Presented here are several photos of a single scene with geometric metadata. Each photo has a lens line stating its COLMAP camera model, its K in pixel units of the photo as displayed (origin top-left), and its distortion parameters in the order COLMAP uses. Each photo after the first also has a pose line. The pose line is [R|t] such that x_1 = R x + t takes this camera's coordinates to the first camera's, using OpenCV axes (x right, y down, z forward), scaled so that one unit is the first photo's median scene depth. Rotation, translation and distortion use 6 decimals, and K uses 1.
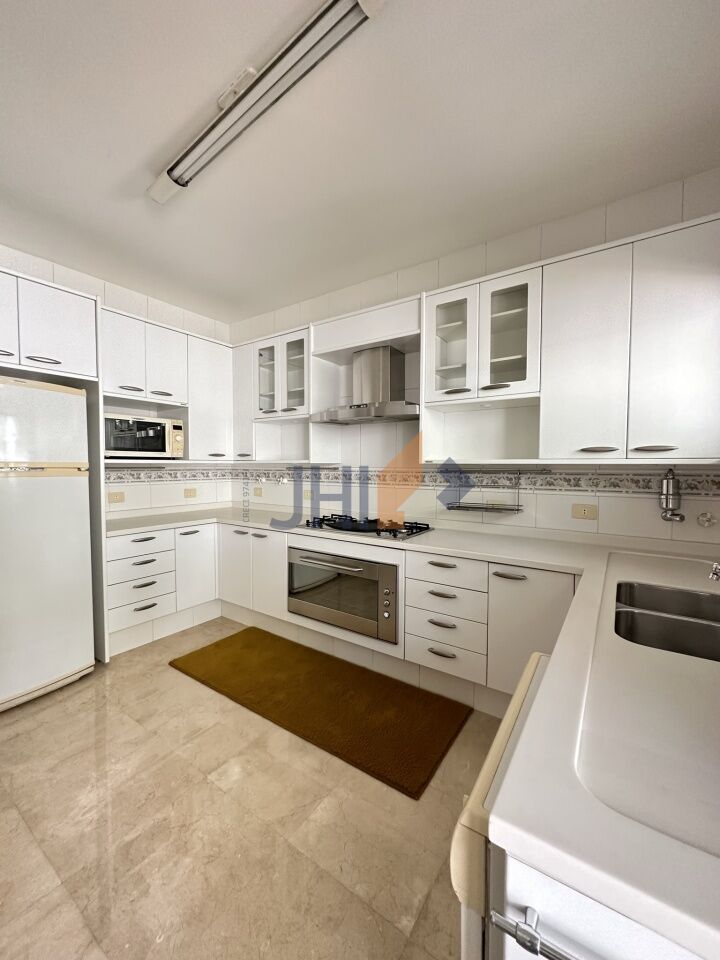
lens RADIAL K [[382.3, 0, 358.5], [0, 382.3, 478.2], [0, 0, 1]] dist [-0.000984, 0.000002]
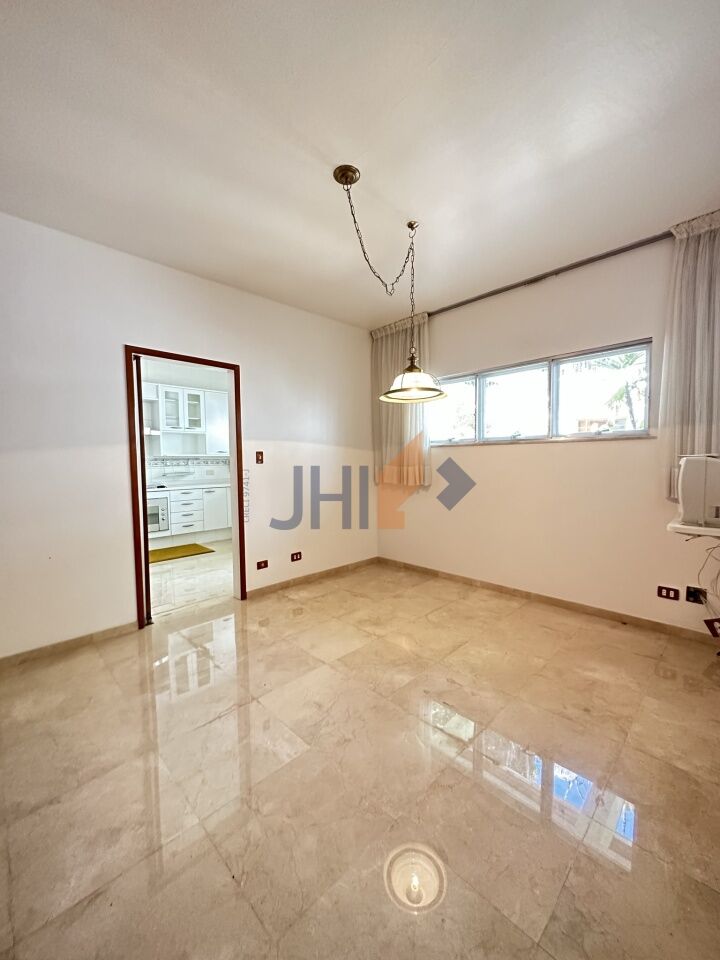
lens RADIAL K [[382.3, 0, 356.8], [0, 382.3, 478.3], [0, 0, 1]] dist [-0.000984, 0.000002]
pose [[0.190442, -0.057708, 0.980001, -1.792625], [0.047486, 0.997644, 0.049519, 0.035844], [-0.980549, 0.037106, 0.192733, -0.585720]]
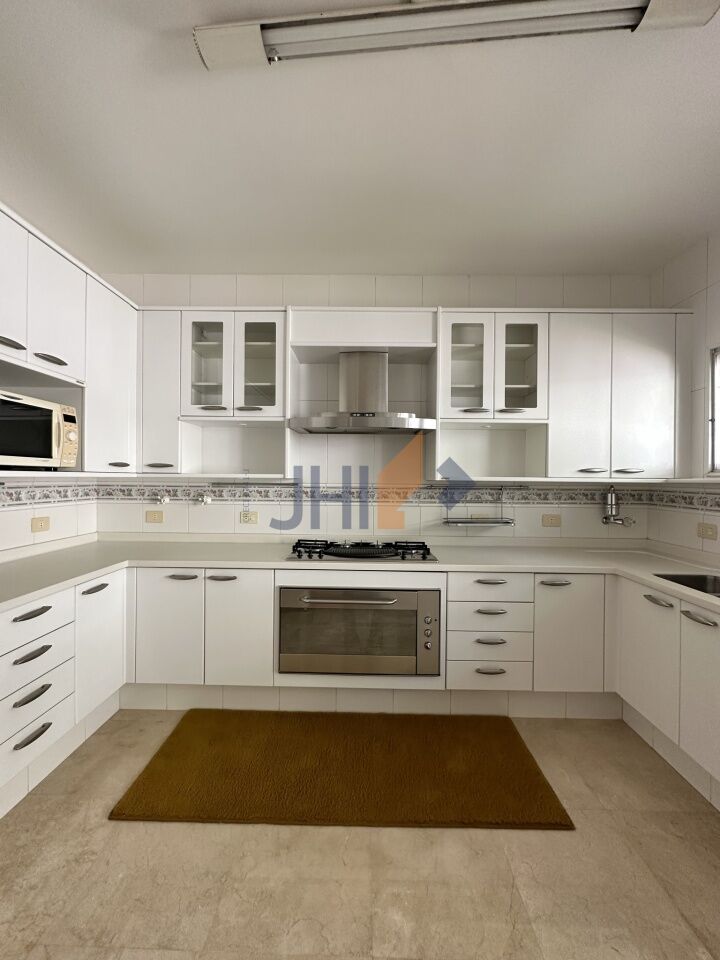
lens RADIAL K [[382.3, 0, 358.3], [0, 382.3, 478.4], [0, 0, 1]] dist [-0.000984, 0.000002]
pose [[0.831881, 0.006156, 0.554921, -0.506402], [0.012168, 0.999496, -0.029329, -0.015486], [-0.554821, 0.031150, 0.831386, 0.282662]]
